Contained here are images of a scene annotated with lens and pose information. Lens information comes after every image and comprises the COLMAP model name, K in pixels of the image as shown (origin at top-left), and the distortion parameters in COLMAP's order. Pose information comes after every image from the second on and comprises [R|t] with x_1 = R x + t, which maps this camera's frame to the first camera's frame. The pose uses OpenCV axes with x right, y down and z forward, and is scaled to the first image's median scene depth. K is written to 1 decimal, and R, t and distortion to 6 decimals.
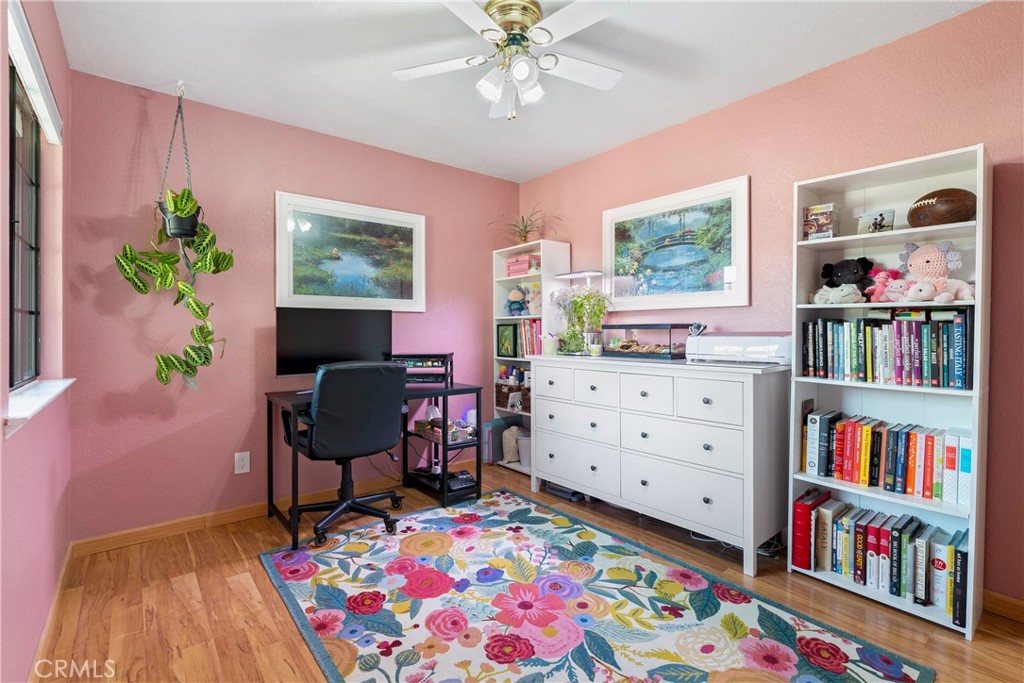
lens RADIAL K [[470.4, 0, 510.5], [0, 470.4, 333.9], [0, 0, 1]] dist [-0.013924, 0.002564]
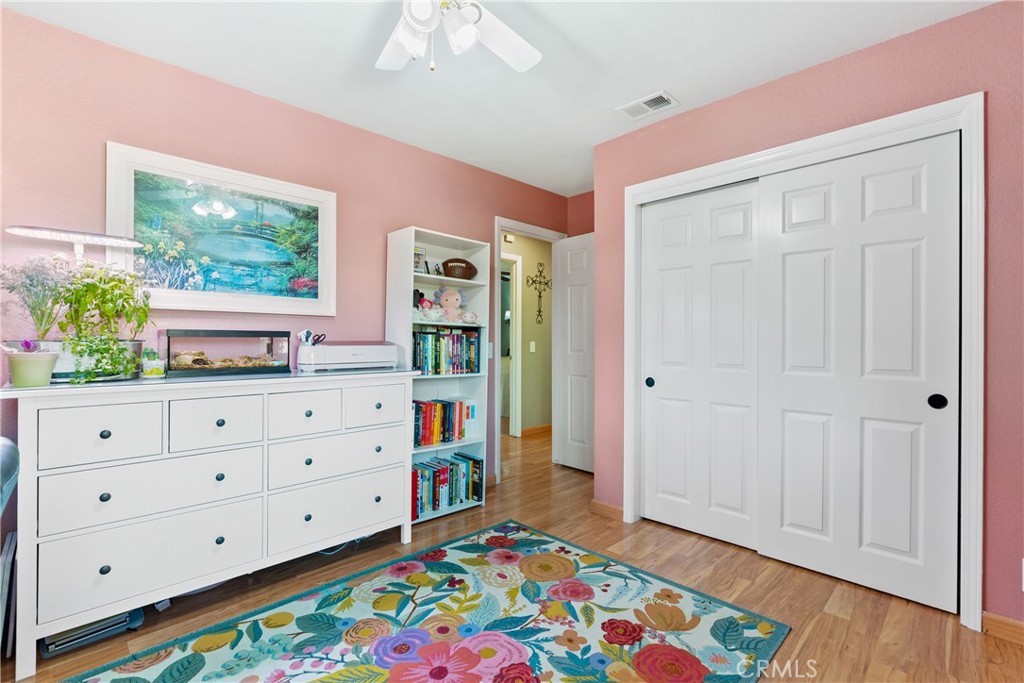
lens RADIAL K [[470.4, 0, 510.1], [0, 470.4, 344.5], [0, 0, 1]] dist [-0.013924, 0.002564]
pose [[-0.104342, -0.006459, 0.994520, -0.697104], [0.001199, 0.999977, 0.006620, -0.003051], [-0.994541, 0.001883, -0.104332, 0.841027]]
